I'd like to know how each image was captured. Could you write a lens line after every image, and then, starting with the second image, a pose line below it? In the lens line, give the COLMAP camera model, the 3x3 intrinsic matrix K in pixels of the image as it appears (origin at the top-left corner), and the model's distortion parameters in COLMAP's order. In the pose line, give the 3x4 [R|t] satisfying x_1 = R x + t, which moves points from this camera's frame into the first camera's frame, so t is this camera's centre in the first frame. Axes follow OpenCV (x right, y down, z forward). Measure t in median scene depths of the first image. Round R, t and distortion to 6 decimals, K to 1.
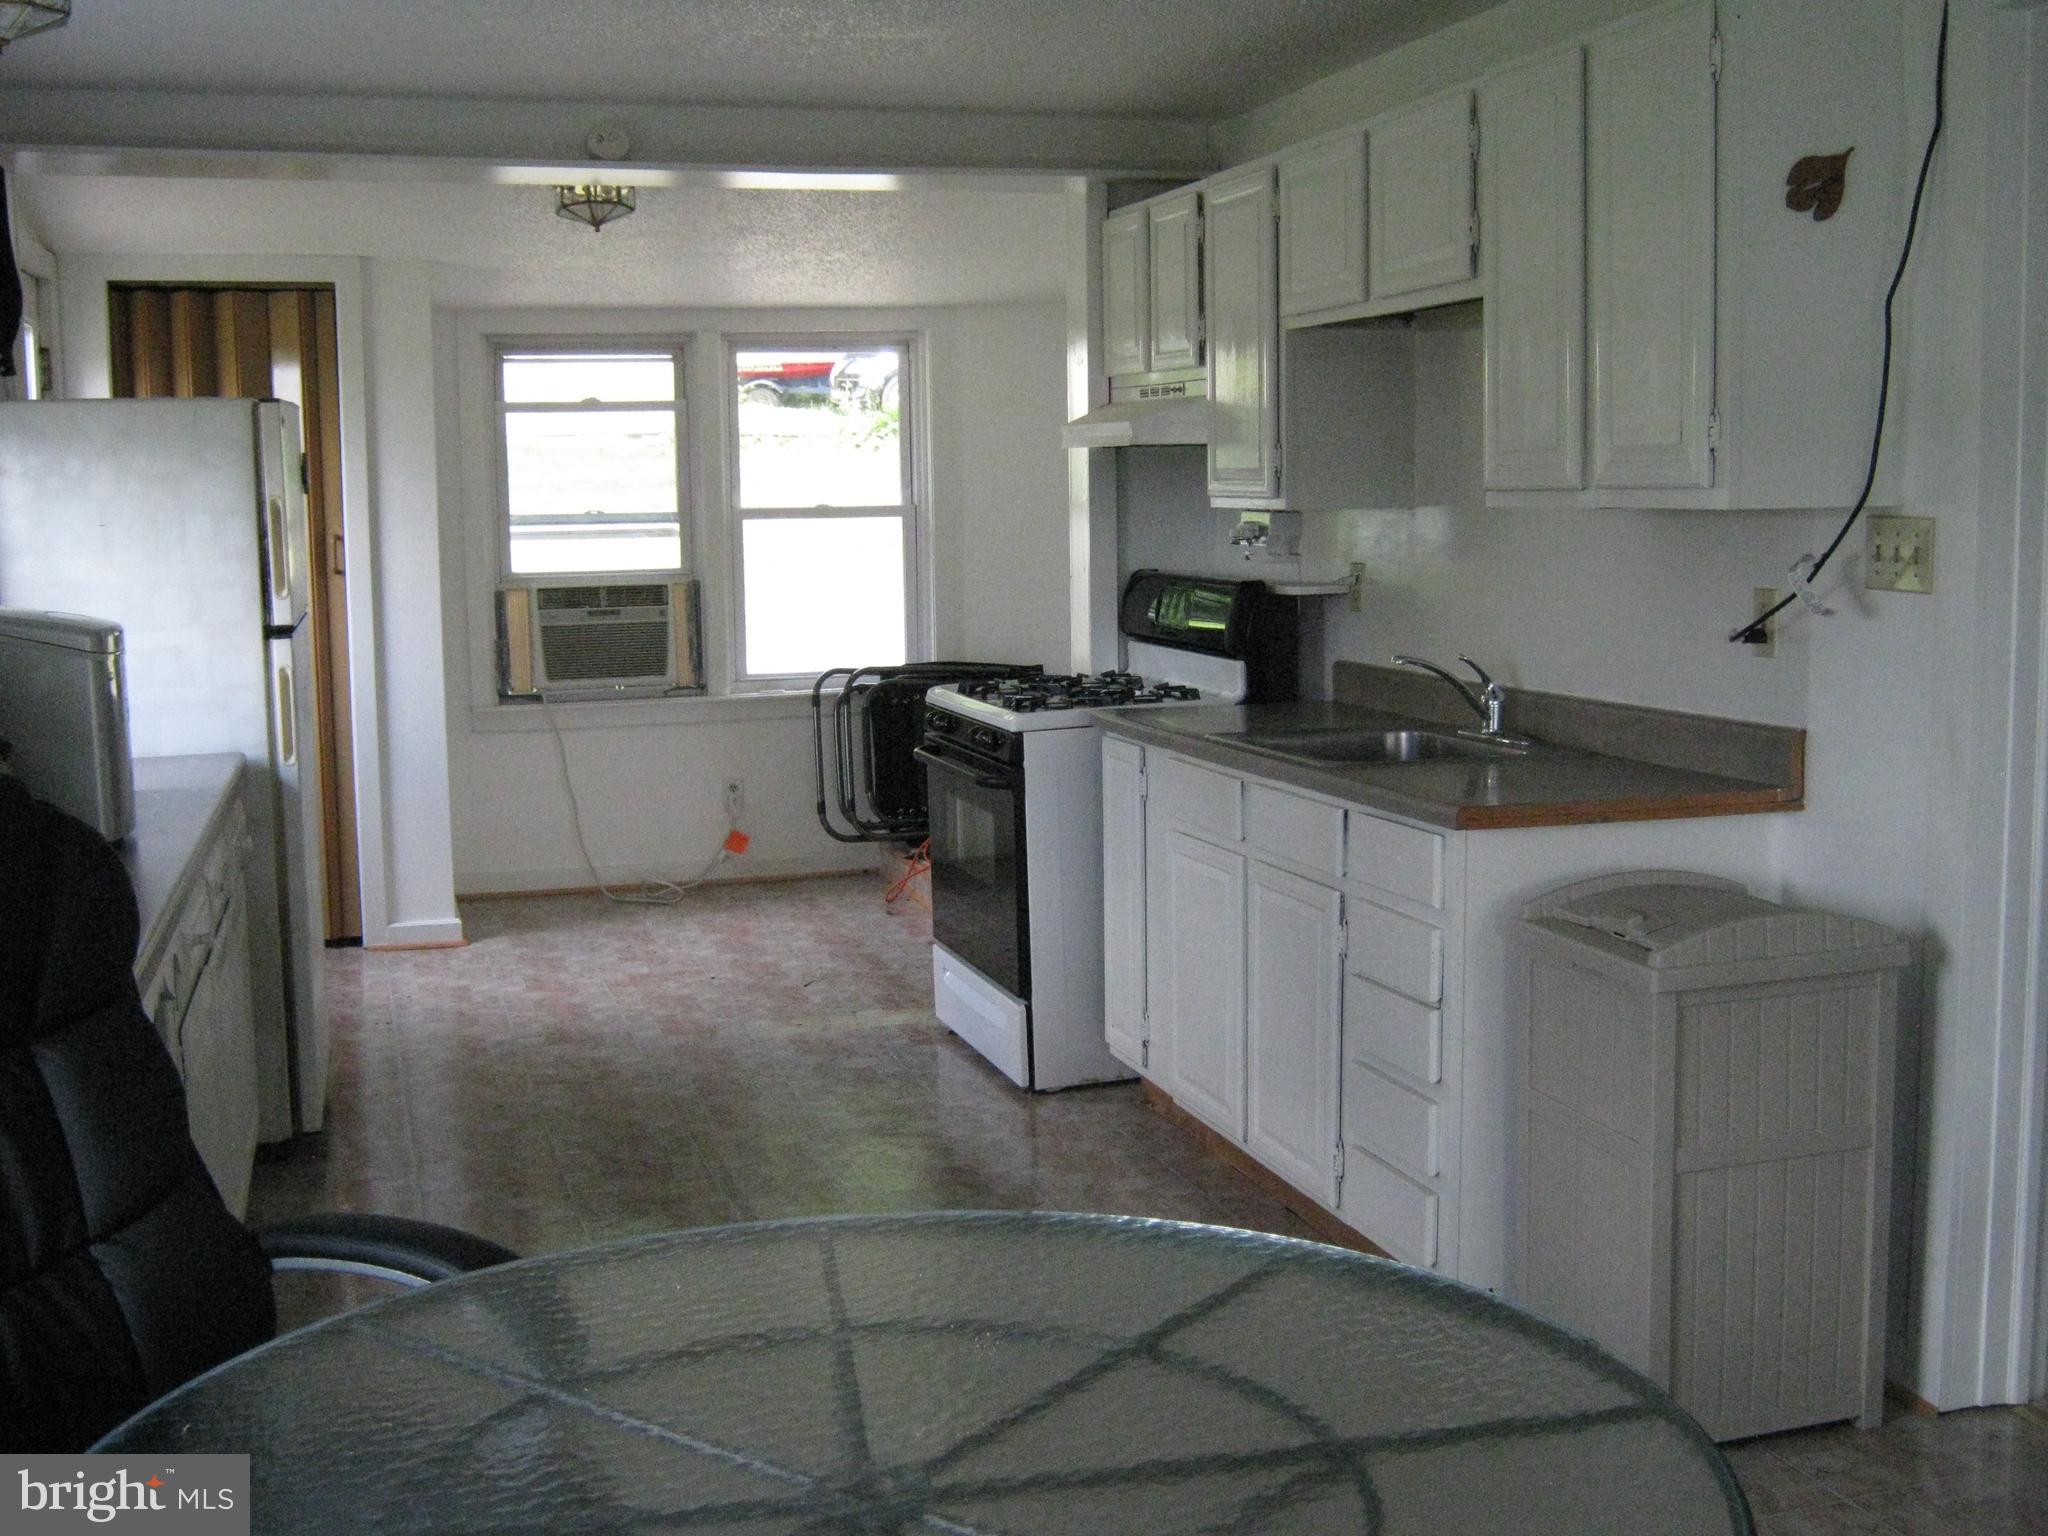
lens RADIAL K [[2300.8, 0, 1035.7], [0, 2300.8, 784.1], [0, 0, 1]] dist [-0.085259, 0.000000]
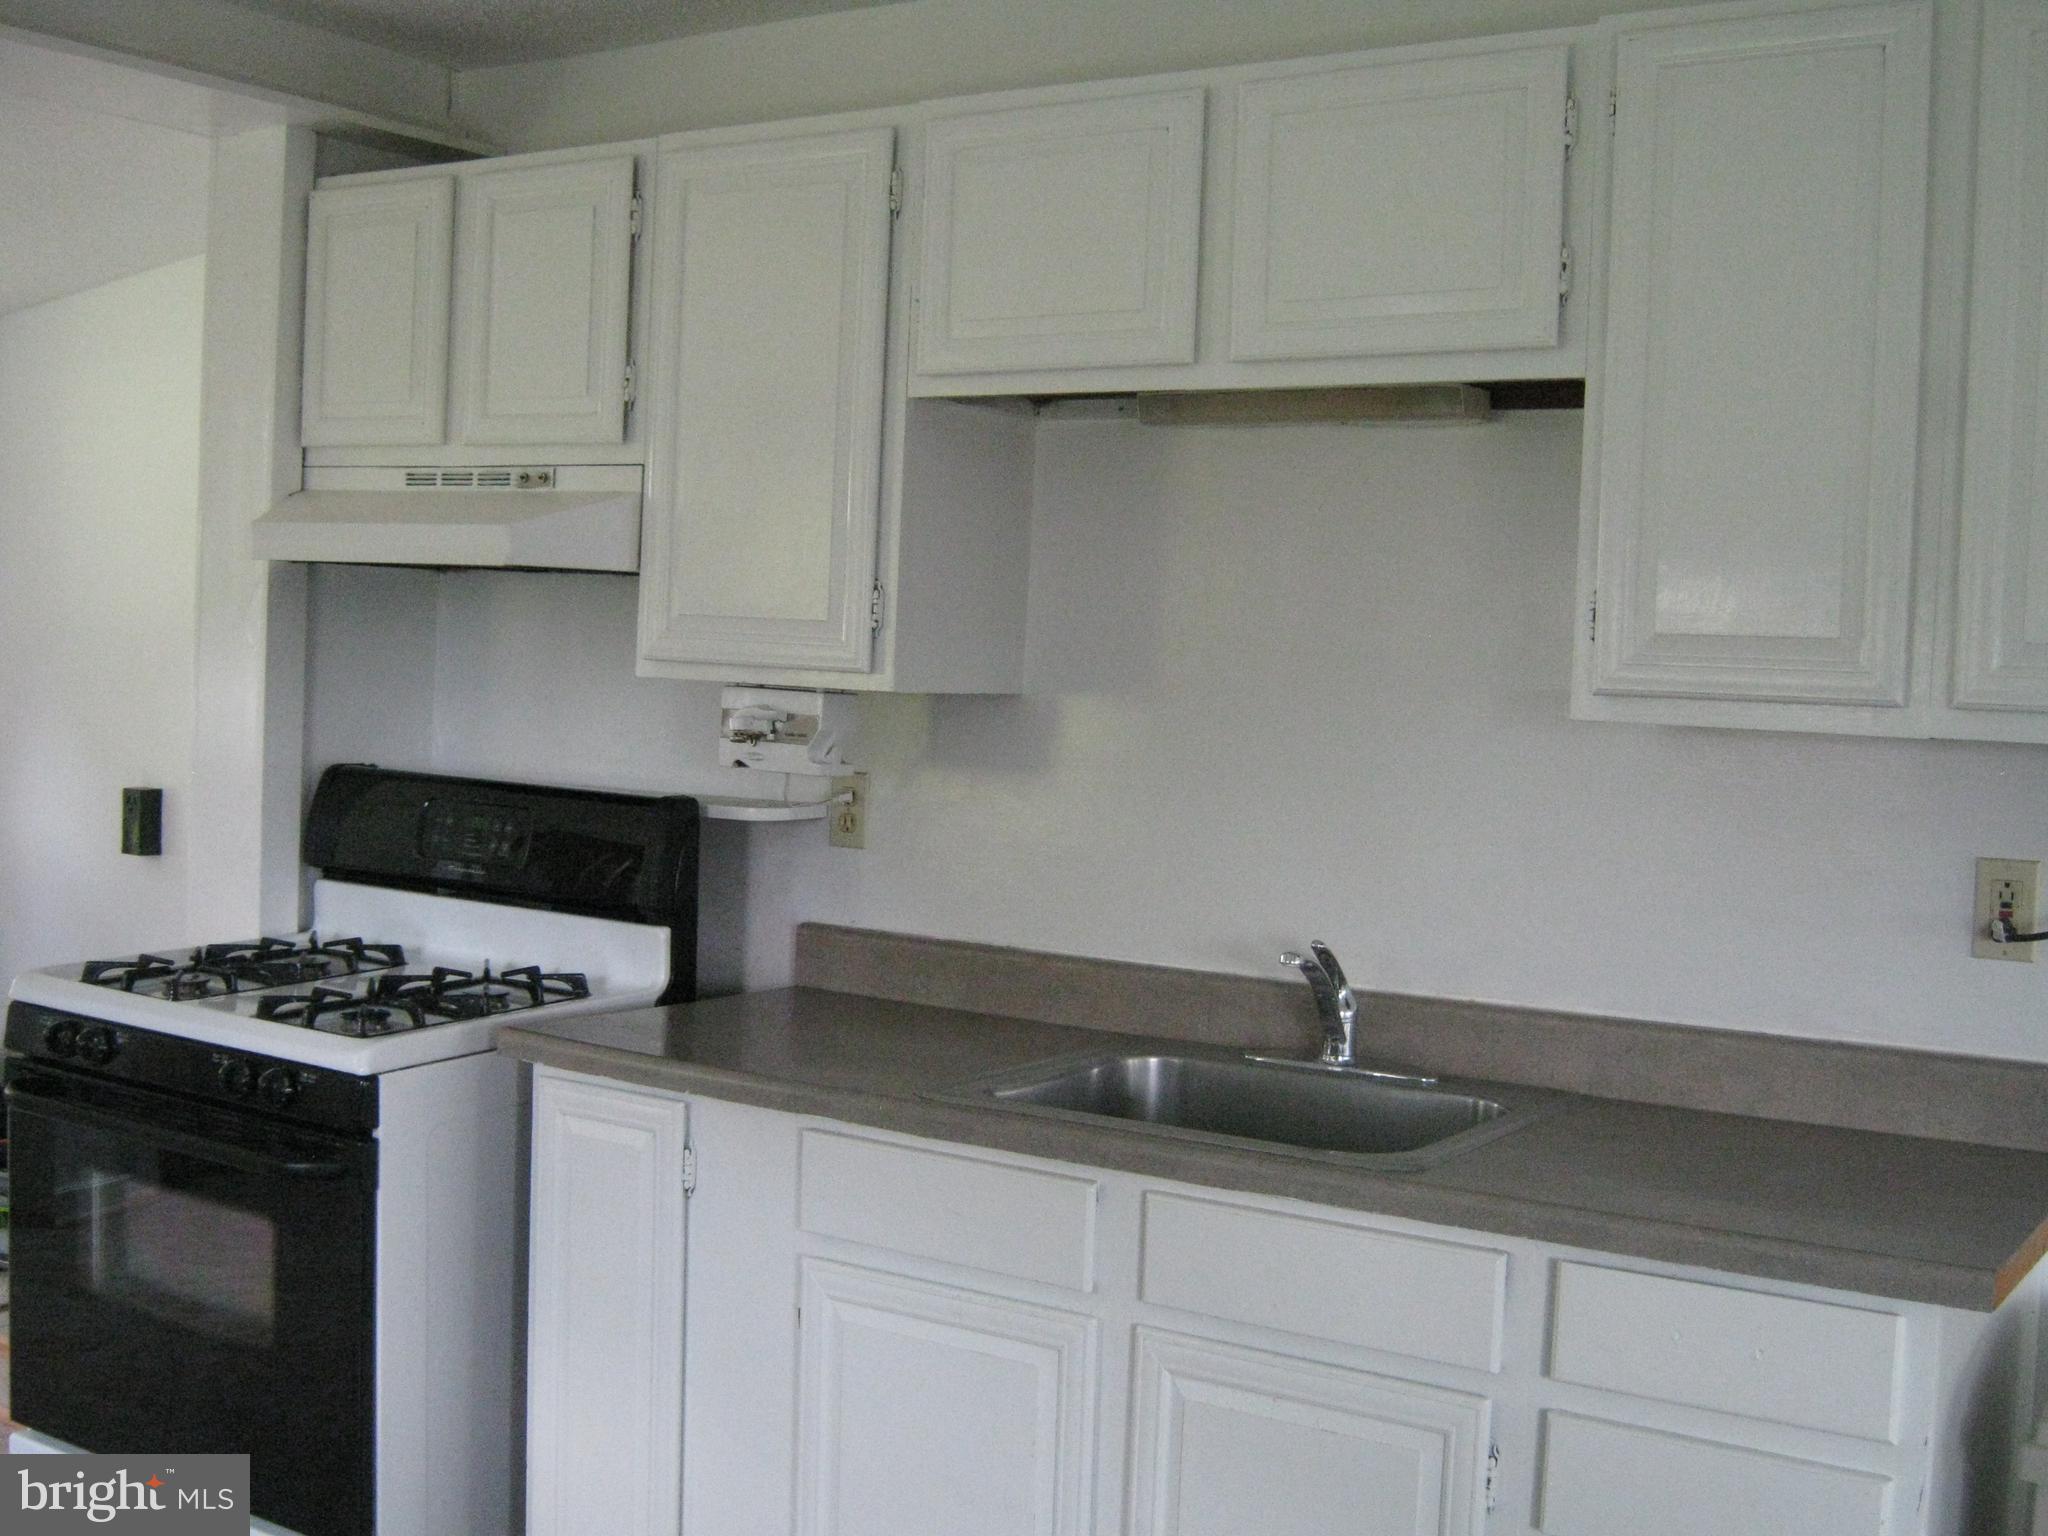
lens RADIAL K [[2300.8, 0, 1020.6], [0, 2300.8, 771.3], [0, 0, 1]] dist [-0.085259, 0.000000]
pose [[0.767443, 0.014915, 0.640943, -0.180503], [0.028669, 0.997931, -0.057549, -0.044799], [-0.640476, 0.062541, 0.765428, 0.366782]]
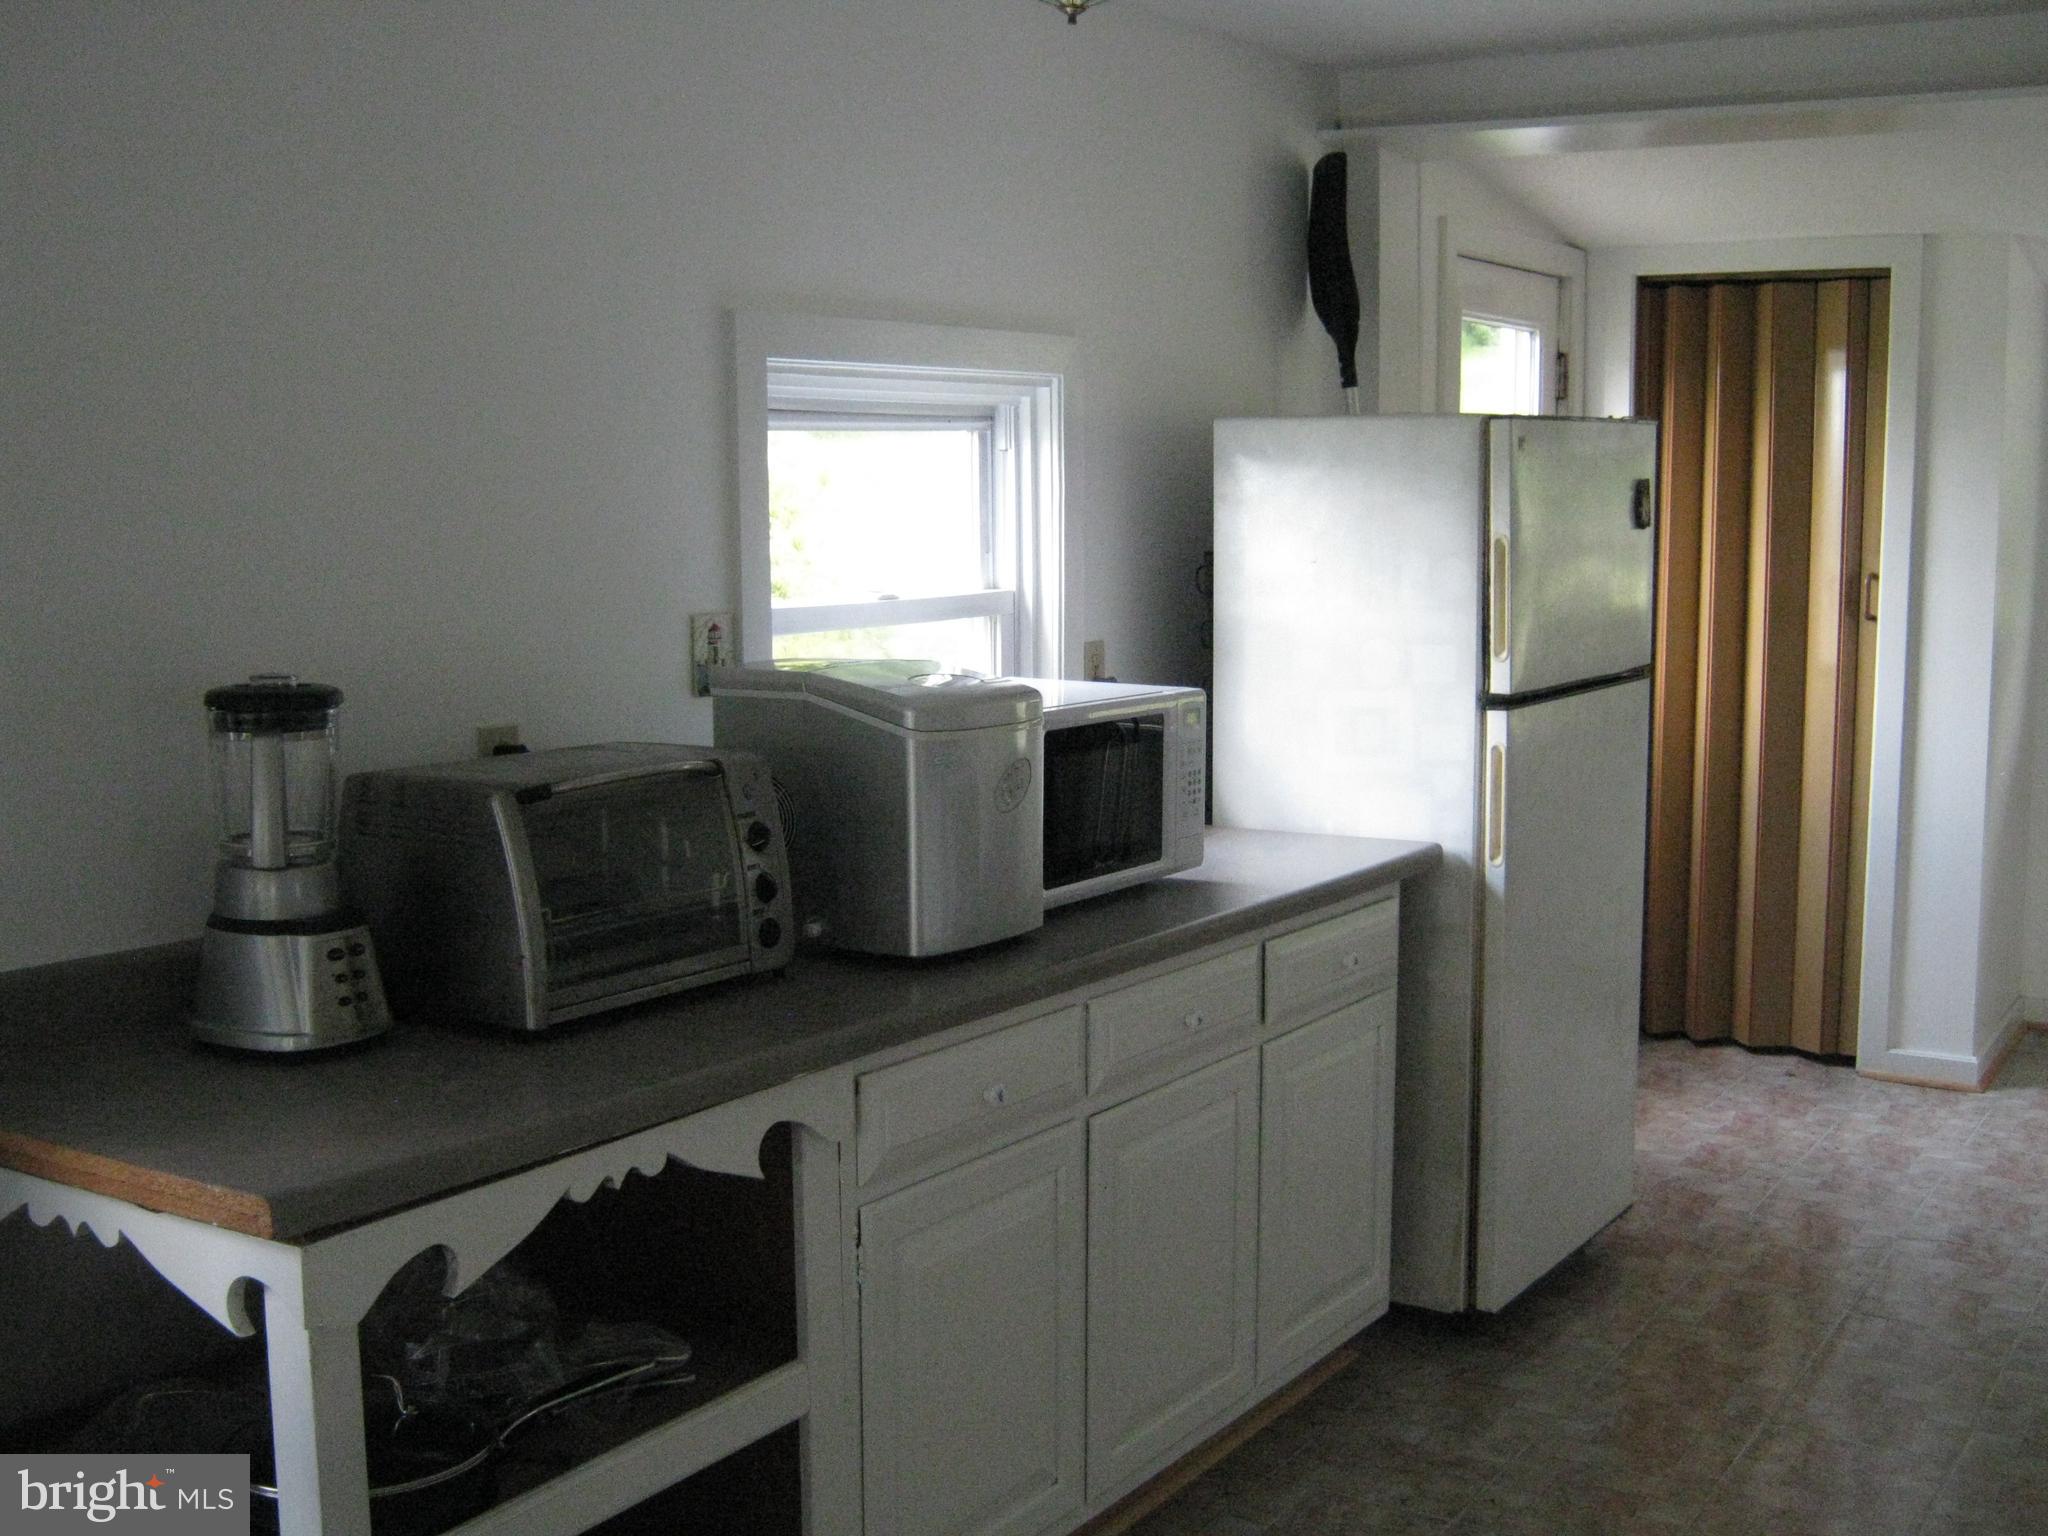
lens RADIAL K [[2300.8, 0, 1030.9], [0, 2300.8, 765.6], [0, 0, 1]] dist [-0.085259, 0.000000]
pose [[0.658745, 0.099624, -0.745741, 0.115781], [-0.106033, 0.993595, 0.039072, -0.040156], [0.744857, 0.053335, 0.665089, 0.230593]]
